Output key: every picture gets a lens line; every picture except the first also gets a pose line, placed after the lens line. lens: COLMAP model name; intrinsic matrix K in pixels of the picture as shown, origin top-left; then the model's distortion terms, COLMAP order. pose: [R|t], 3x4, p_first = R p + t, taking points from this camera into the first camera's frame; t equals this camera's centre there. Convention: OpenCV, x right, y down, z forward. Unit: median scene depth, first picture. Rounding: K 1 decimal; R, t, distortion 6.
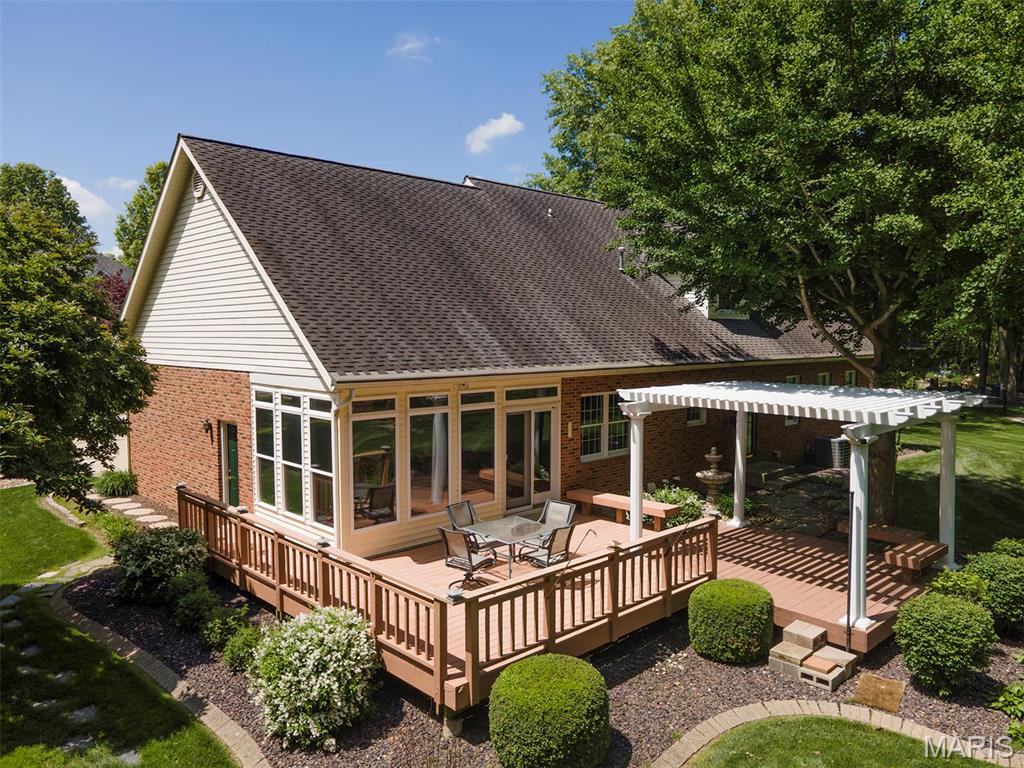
lens RADIAL K [[743.9, 0, 509.3], [0, 743.9, 382.0], [0, 0, 1]] dist [0.035309, 0.007867]
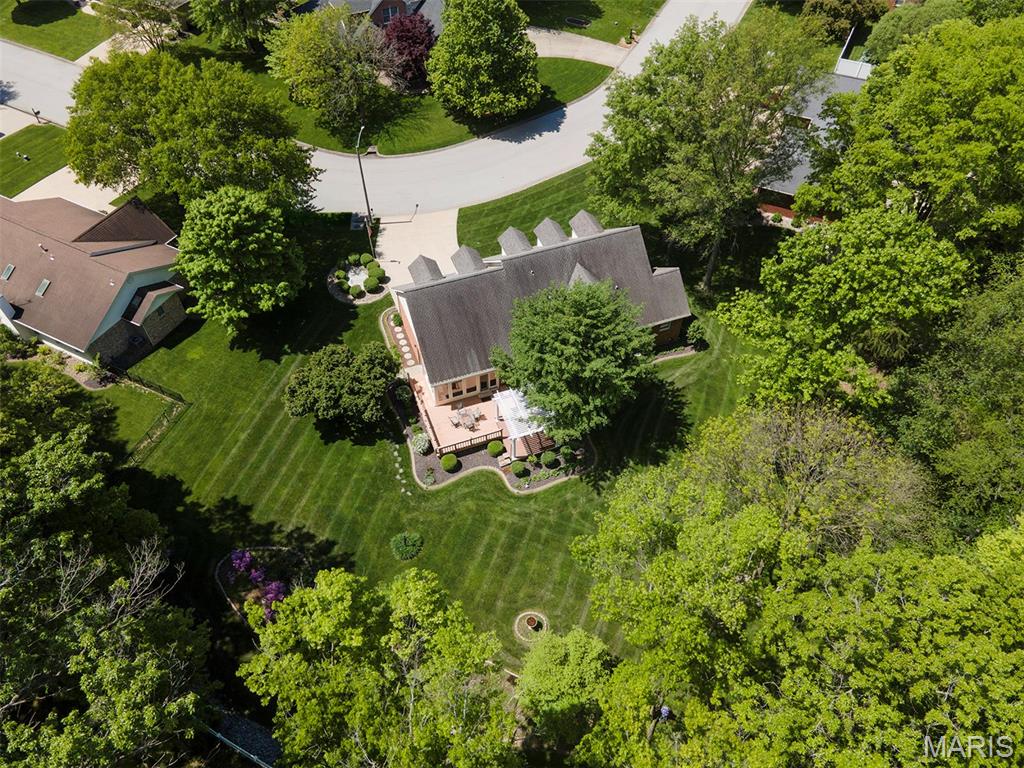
lens RADIAL K [[743.9, 0, 514.6], [0, 743.9, 380.5], [0, 0, 1]] dist [0.035309, 0.007867]
pose [[0.922616, 0.301750, -0.240263, 1.410223], [-0.039216, 0.693051, 0.719821, -3.515225], [0.383721, -0.654697, 0.651253, -1.913312]]
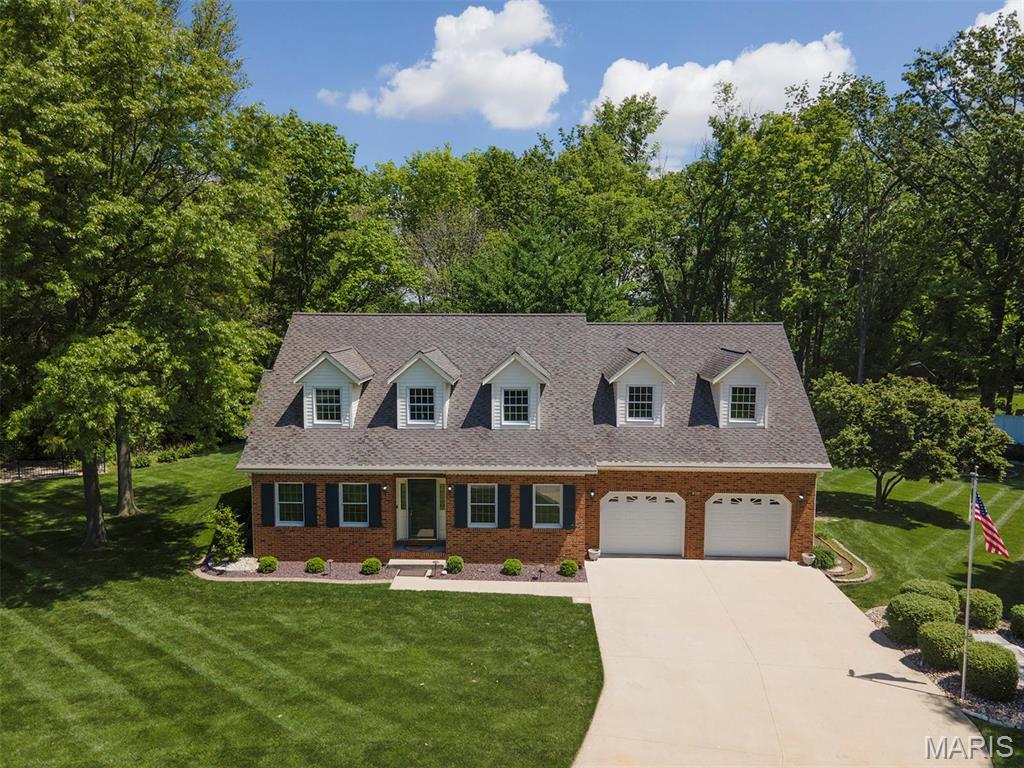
lens RADIAL K [[743.9, 0, 515.5], [0, 743.9, 382.3], [0, 0, 1]] dist [0.035309, 0.007867]
pose [[-0.704791, -0.064085, 0.706514, -1.782420], [0.053945, 0.988186, 0.143448, -0.662588], [-0.707361, 0.139214, -0.693008, 3.803090]]
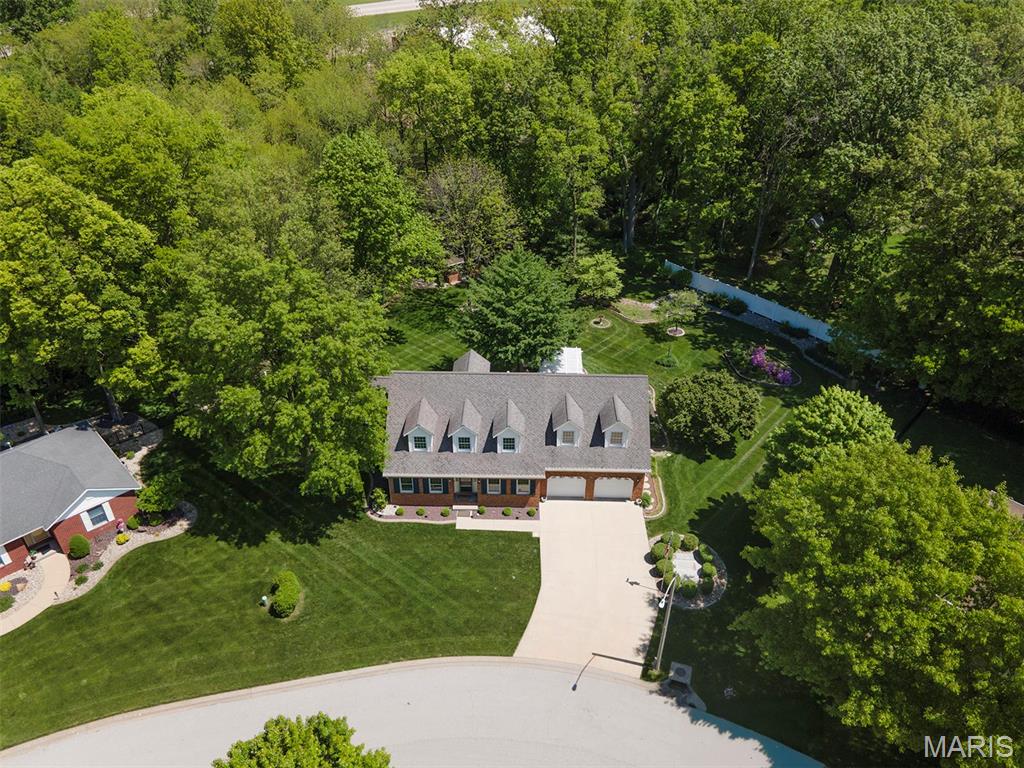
lens RADIAL K [[743.9, 0, 517.2], [0, 743.9, 383.1], [0, 0, 1]] dist [0.035309, 0.007867]
pose [[-0.718217, -0.391684, 0.575107, -2.814689], [0.047223, 0.797174, 0.601900, -3.415026], [-0.694215, 0.459453, -0.554047, 4.667550]]
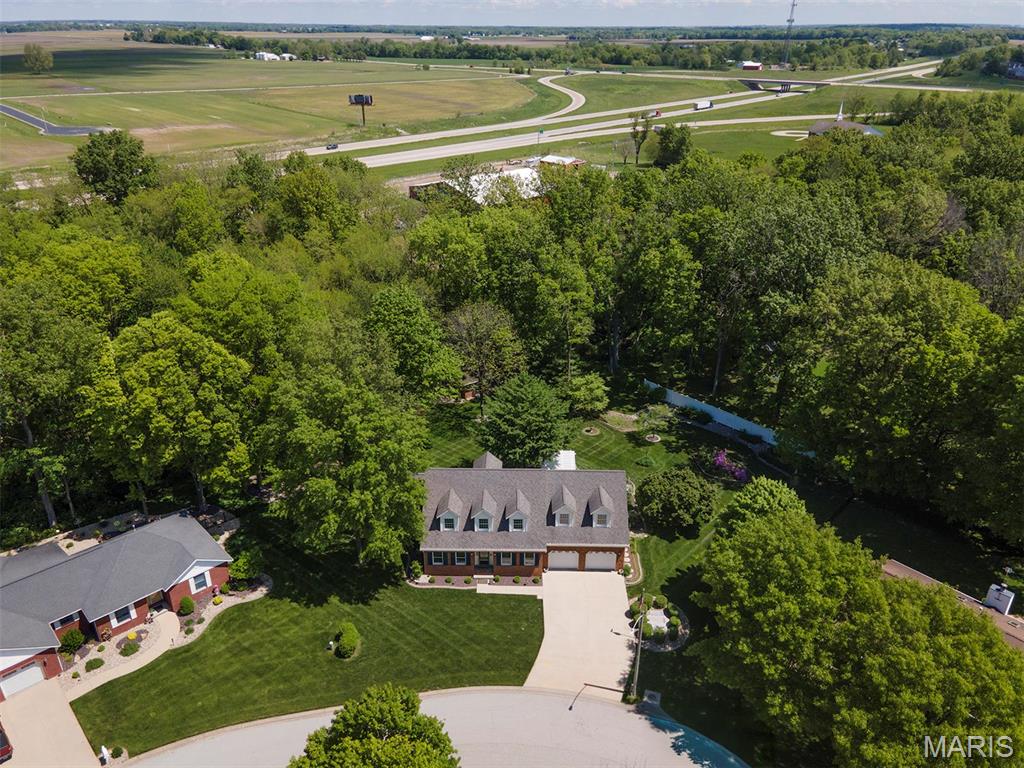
lens RADIAL K [[743.9, 0, 515.9], [0, 743.9, 384.7], [0, 0, 1]] dist [0.035309, 0.007867]
pose [[-0.718750, -0.299354, 0.627524, -3.675672], [0.052112, 0.876829, 0.477970, -4.177062], [-0.693313, 0.376242, -0.614621, 5.588288]]
